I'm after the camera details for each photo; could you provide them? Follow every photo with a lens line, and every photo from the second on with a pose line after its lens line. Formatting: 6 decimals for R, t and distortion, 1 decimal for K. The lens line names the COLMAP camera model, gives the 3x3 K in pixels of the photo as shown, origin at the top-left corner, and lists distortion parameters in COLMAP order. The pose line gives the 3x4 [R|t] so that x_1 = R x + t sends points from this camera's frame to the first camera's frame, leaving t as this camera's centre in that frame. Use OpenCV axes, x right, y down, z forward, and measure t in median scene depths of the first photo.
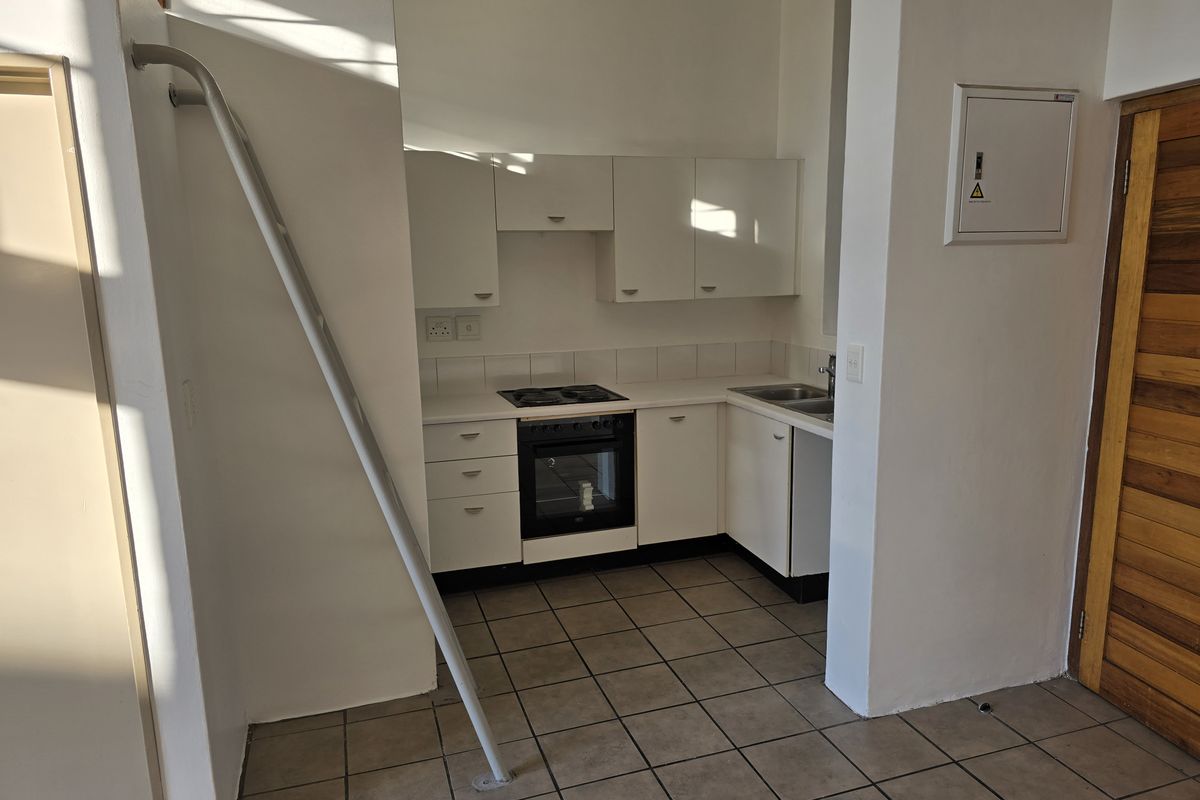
lens RADIAL K [[795.9, 0, 603.0], [0, 795.9, 412.6], [0, 0, 1]] dist [0.038649, -0.020147]
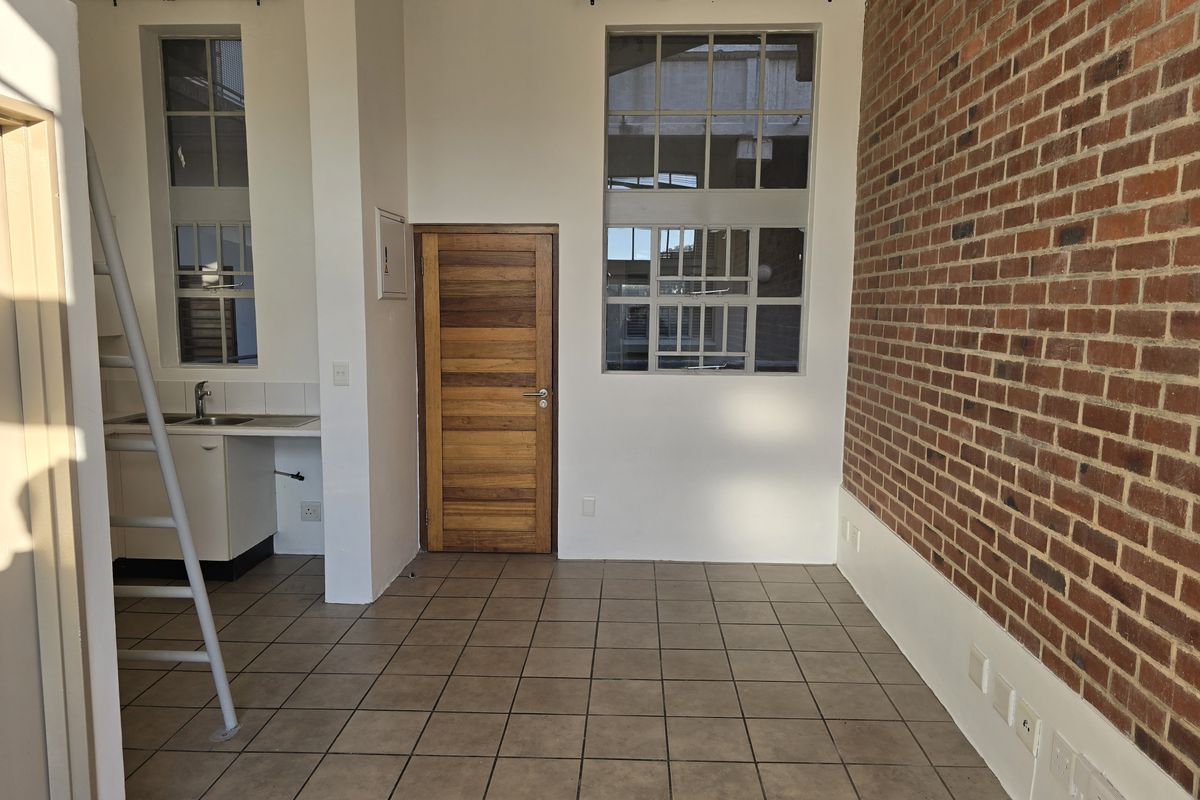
lens RADIAL K [[795.9, 0, 598.3], [0, 795.9, 409.1], [0, 0, 1]] dist [0.038649, -0.020147]
pose [[0.363655, -0.100570, 0.926089, -0.834360], [0.160976, 0.985983, 0.043863, 0.016488], [-0.917520, 0.133127, 0.374747, -0.018863]]
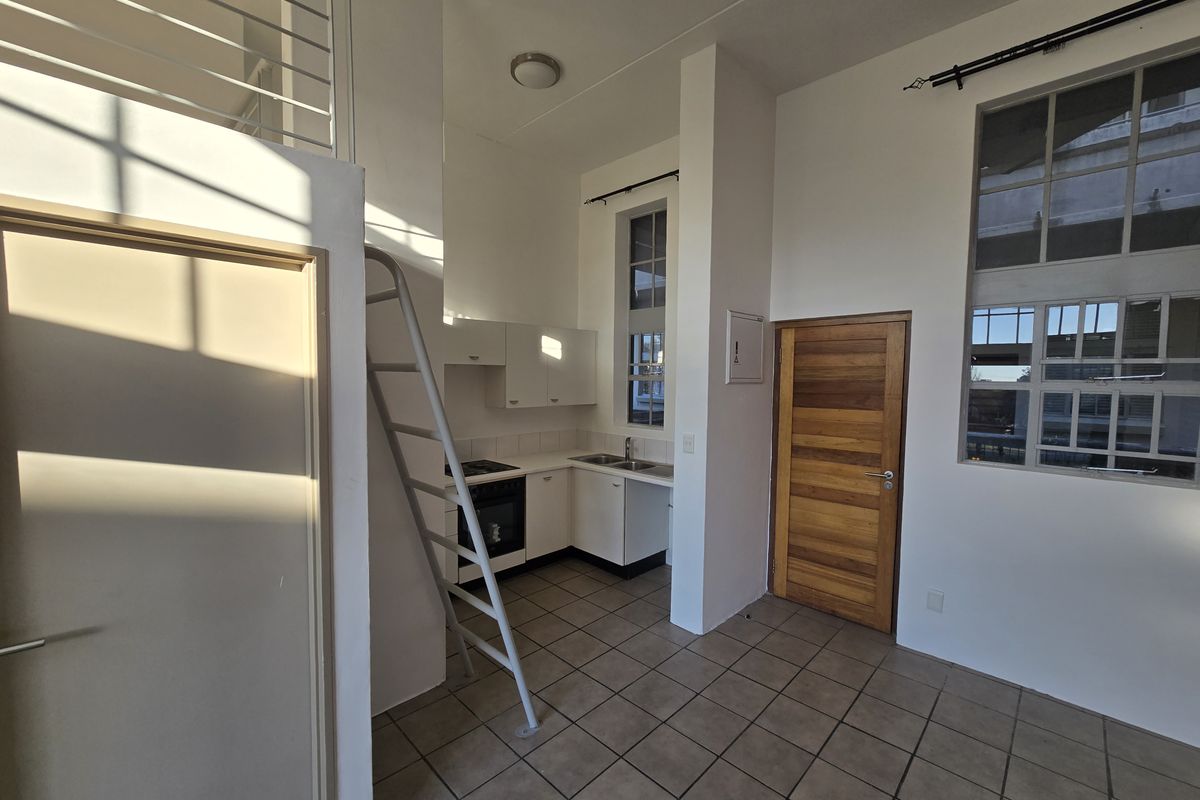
lens RADIAL K [[490.8, 0, 601.6], [0, 490.8, 402.0], [0, 0, 1]] dist [-0.004823, 0.000915]
pose [[0.890727, 0.001754, 0.454535, -0.363639], [0.060320, 0.990692, -0.122029, -0.024670], [-0.450518, 0.136112, 0.882331, 0.035363]]
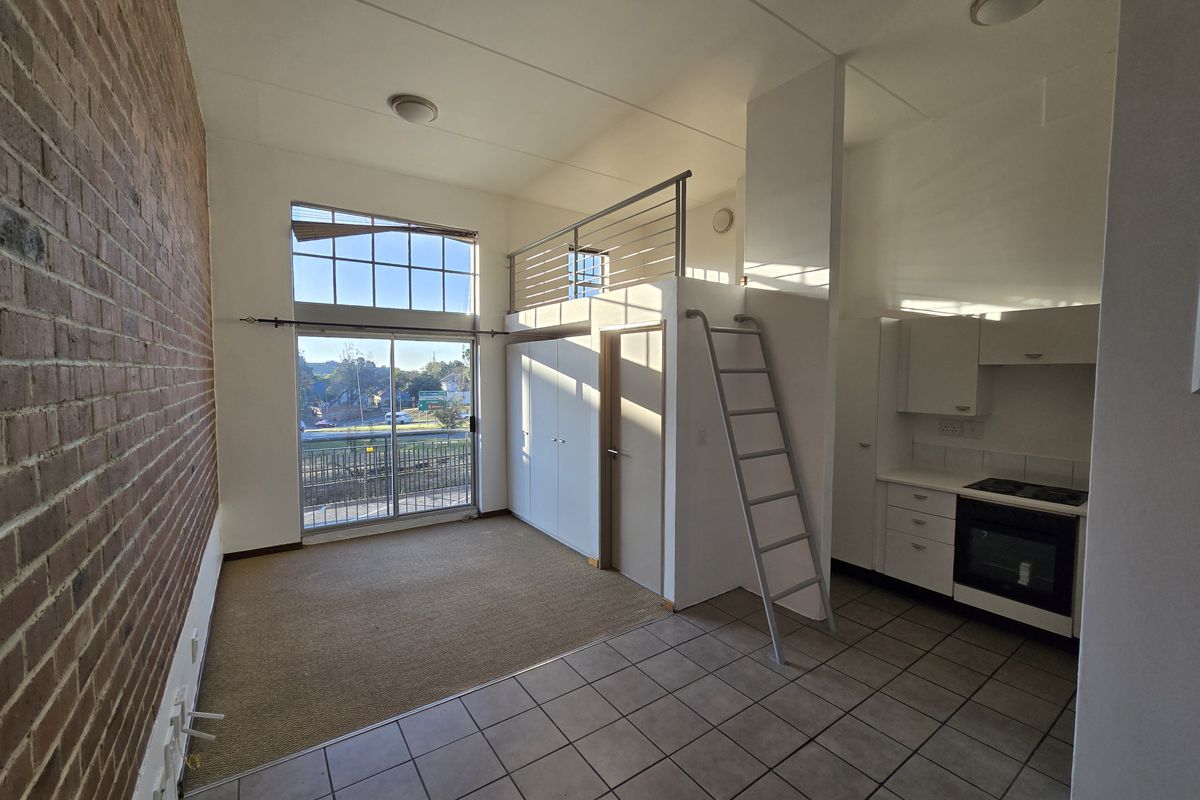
lens RADIAL K [[490.8, 0, 610.1], [0, 490.8, 404.1], [0, 0, 1]] dist [-0.004823, 0.000915]
pose [[0.293049, 0.079607, -0.952778, 0.665427], [-0.189493, 0.981595, 0.023731, -0.067753], [0.937131, 0.173590, 0.302741, 0.151556]]
